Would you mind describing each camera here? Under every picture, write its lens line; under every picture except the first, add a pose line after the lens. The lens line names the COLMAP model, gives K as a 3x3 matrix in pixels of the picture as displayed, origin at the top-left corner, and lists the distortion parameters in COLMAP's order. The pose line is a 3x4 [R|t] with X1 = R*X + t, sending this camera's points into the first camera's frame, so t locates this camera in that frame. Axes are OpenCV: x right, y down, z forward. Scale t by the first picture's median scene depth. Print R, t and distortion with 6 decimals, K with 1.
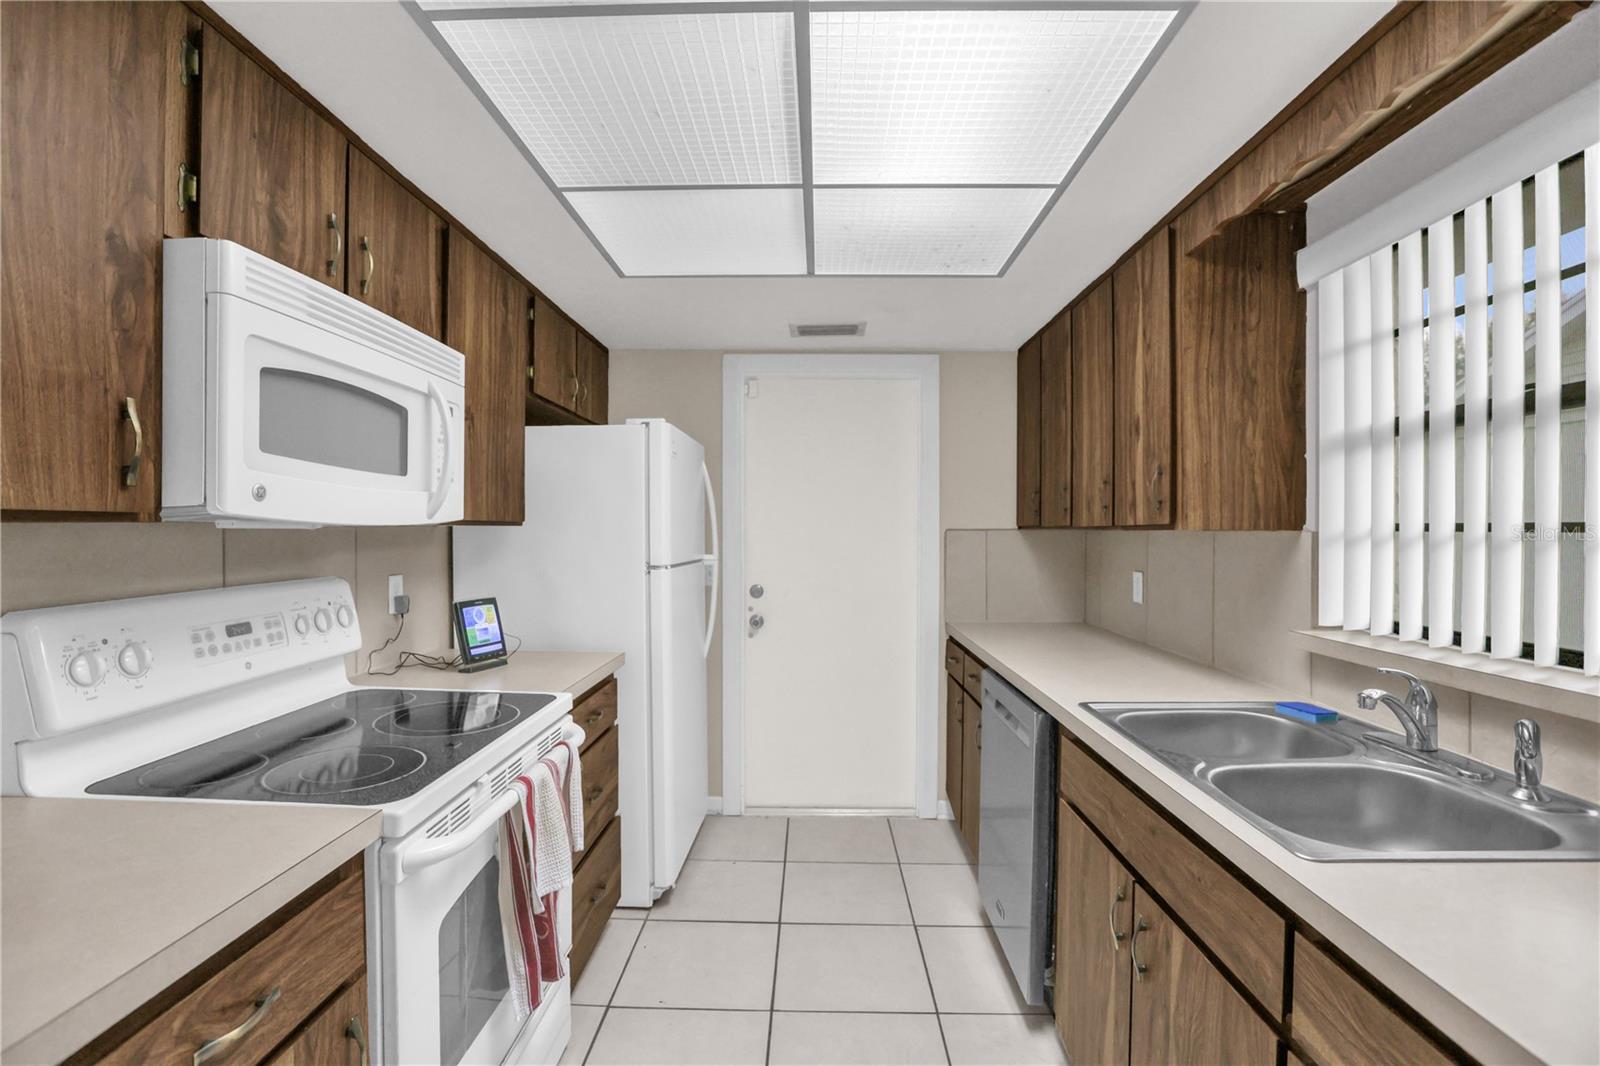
lens RADIAL K [[729.8, 0, 802.2], [0, 729.8, 533.5], [0, 0, 1]] dist [-0.044465, 0.011295]
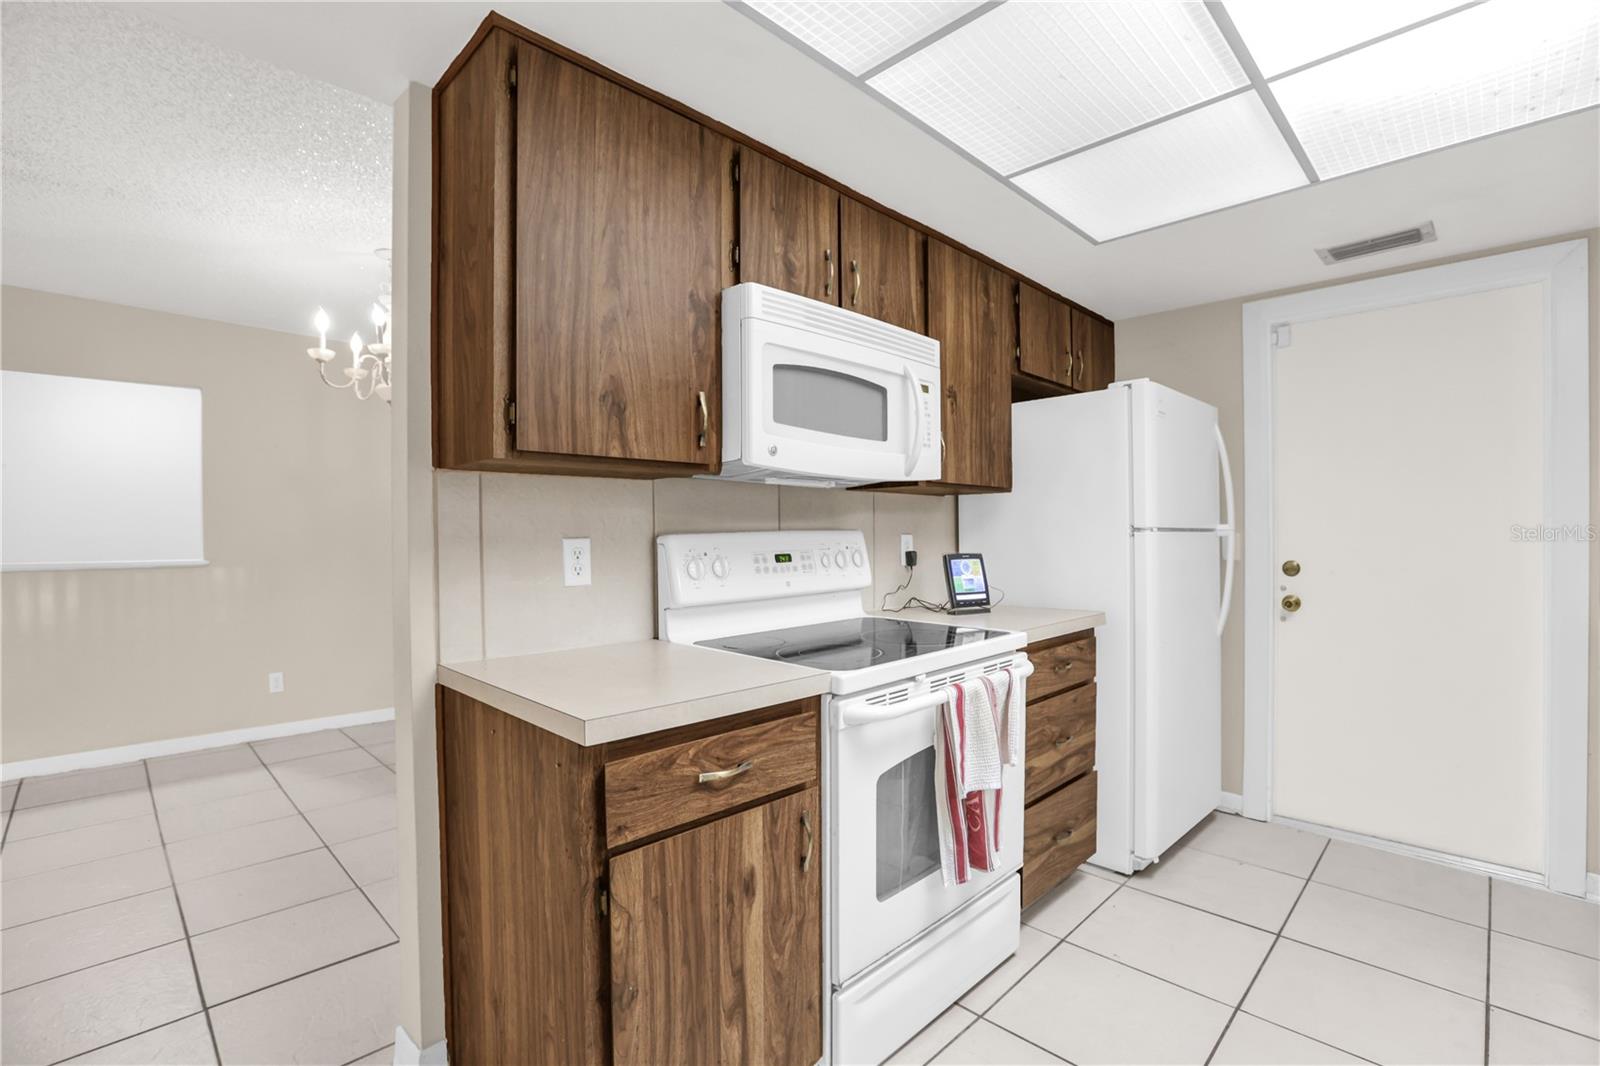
lens RADIAL K [[729.8, 0, 801.5], [0, 729.8, 531.1], [0, 0, 1]] dist [-0.044465, 0.011295]
pose [[0.727143, -0.008975, -0.686428, 0.189747], [0.005039, 0.999957, -0.007736, 0.074652], [0.686468, 0.002167, 0.727157, -0.026975]]
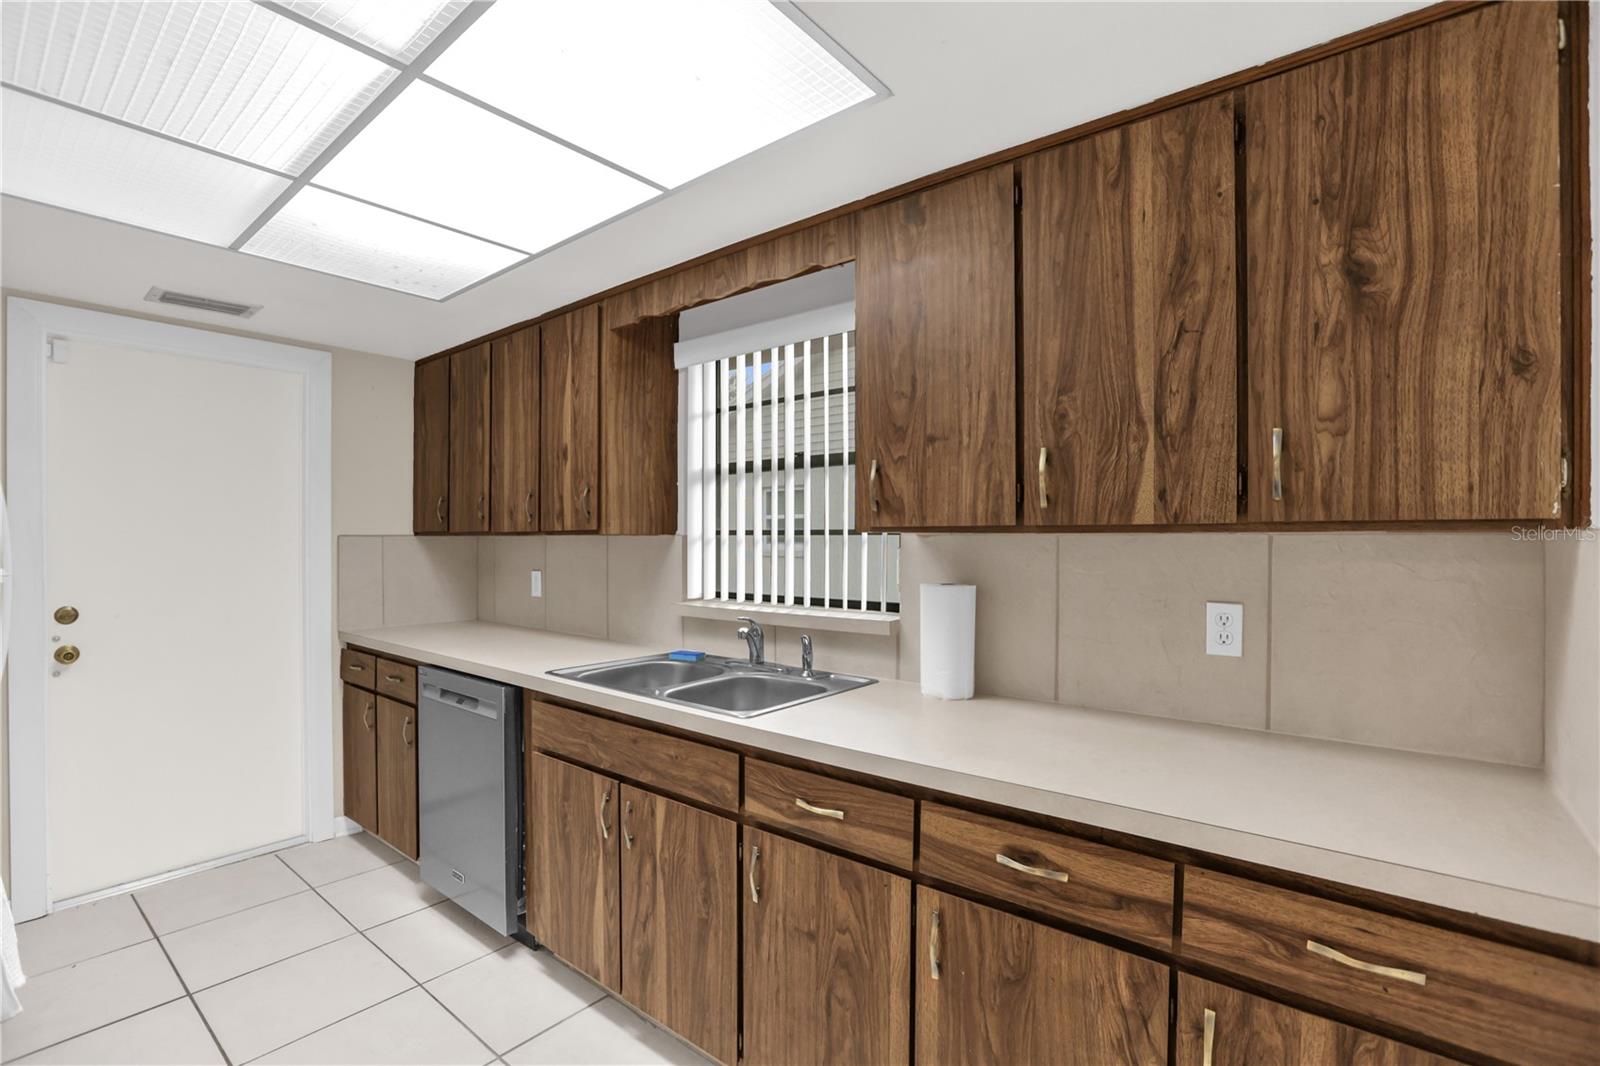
lens RADIAL K [[729.8, 0, 796.2], [0, 729.8, 537.4], [0, 0, 1]] dist [-0.044465, 0.011295]
pose [[0.619904, -0.000348, 0.784677, -0.323390], [0.005163, 0.999980, -0.003635, 0.008032], [-0.784660, 0.006305, 0.619894, -0.116740]]
